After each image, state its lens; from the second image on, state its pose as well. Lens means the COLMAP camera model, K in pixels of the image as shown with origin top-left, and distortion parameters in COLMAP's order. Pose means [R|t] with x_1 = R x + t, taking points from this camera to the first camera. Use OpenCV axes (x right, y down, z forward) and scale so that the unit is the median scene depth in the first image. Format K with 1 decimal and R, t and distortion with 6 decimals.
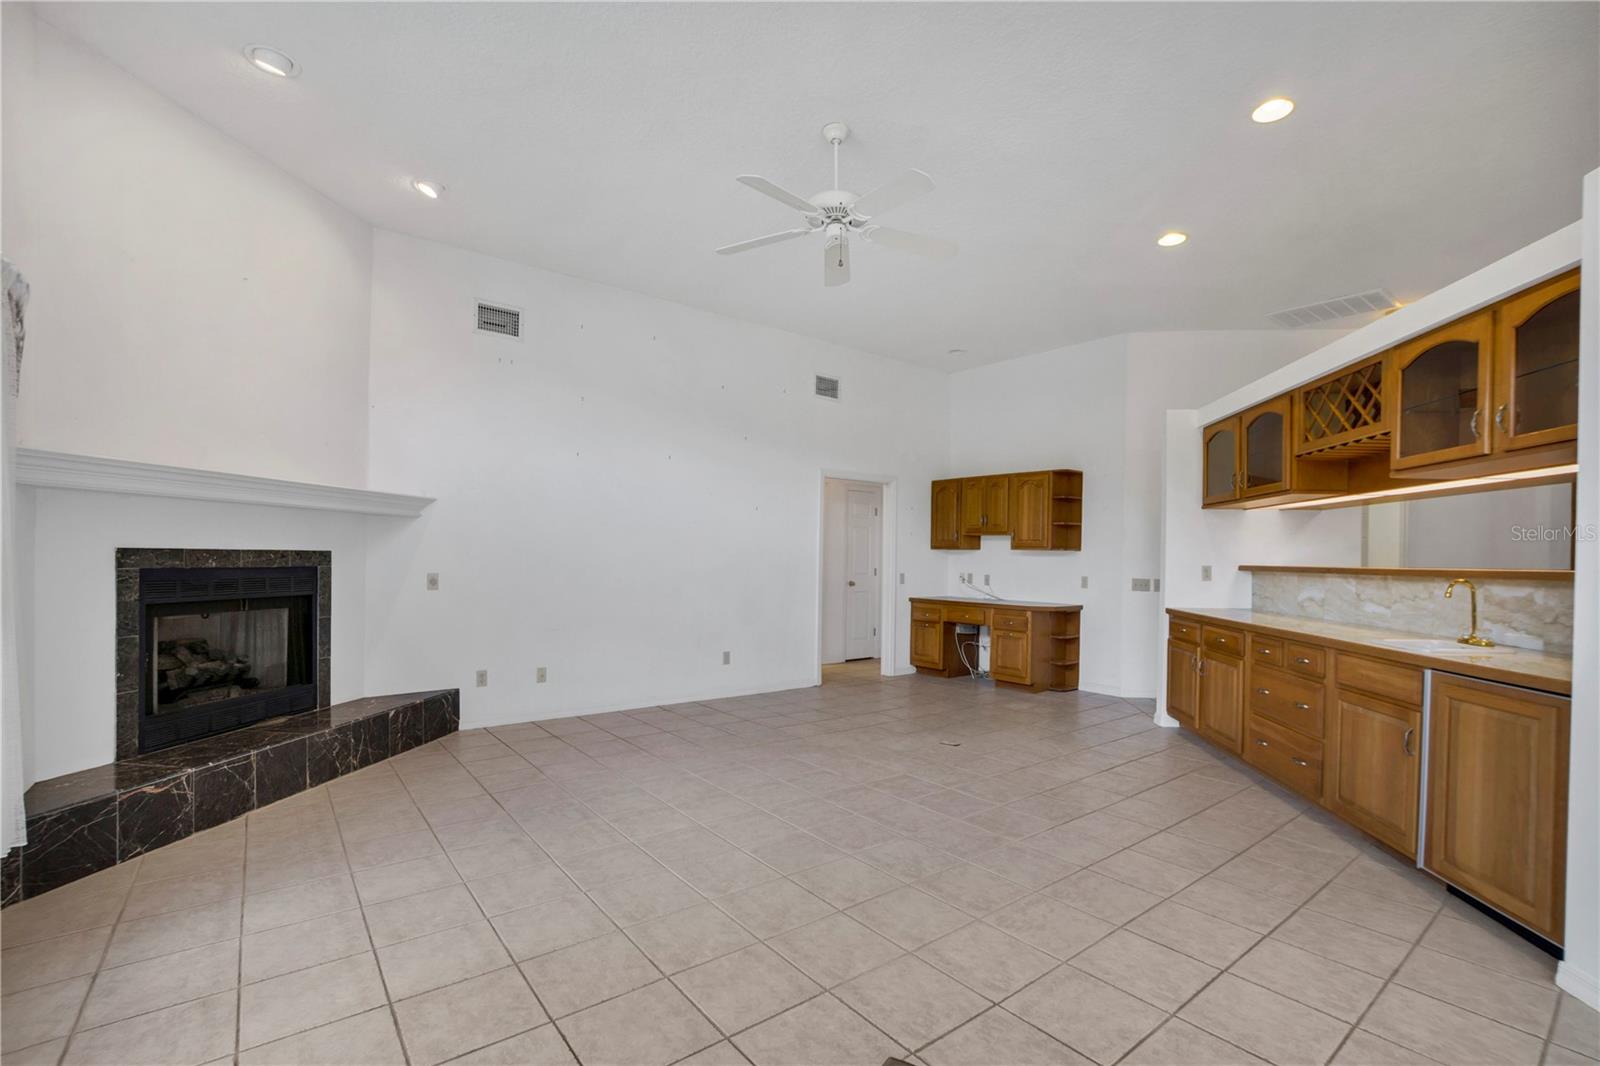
lens RADIAL K [[706.6, 0, 817.4], [0, 706.6, 561.8], [0, 0, 1]] dist [-0.034844, 0.007263]
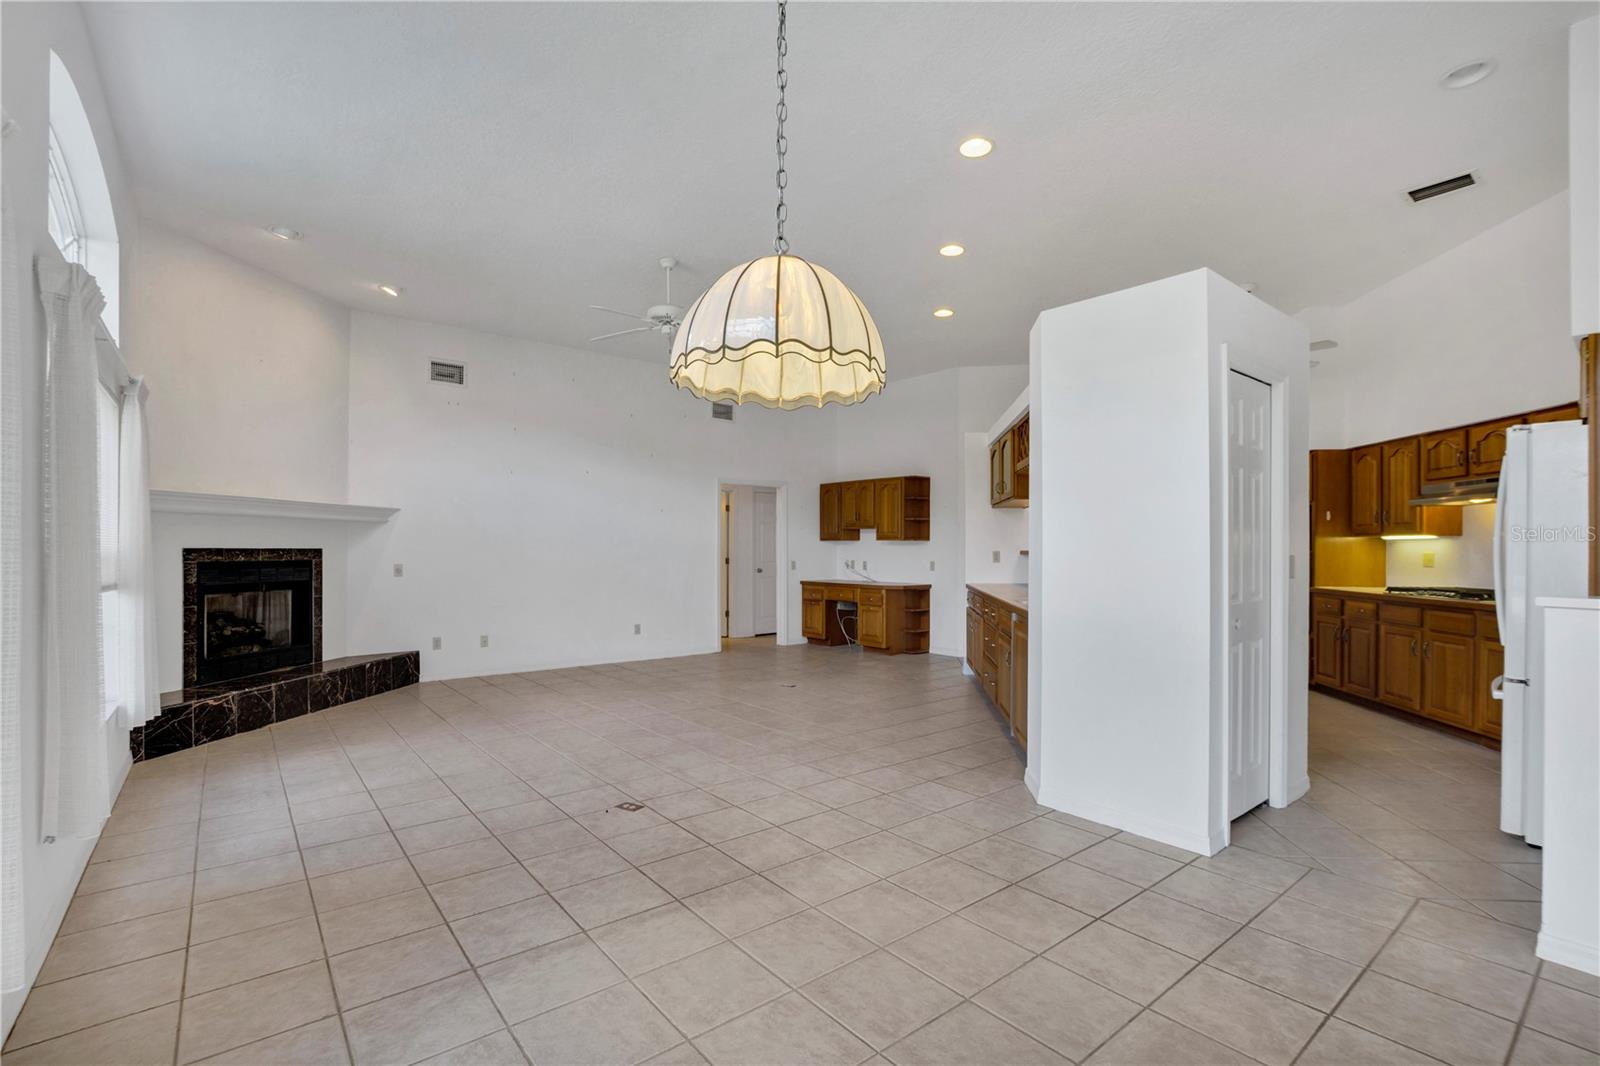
lens RADIAL K [[706.6, 0, 823.9], [0, 706.6, 547.4], [0, 0, 1]] dist [-0.034844, 0.007263]
pose [[0.999325, -0.012325, 0.034621, 0.223142], [0.012603, 0.999890, -0.007830, 0.005191], [-0.034520, 0.008261, 0.999370, -0.371536]]
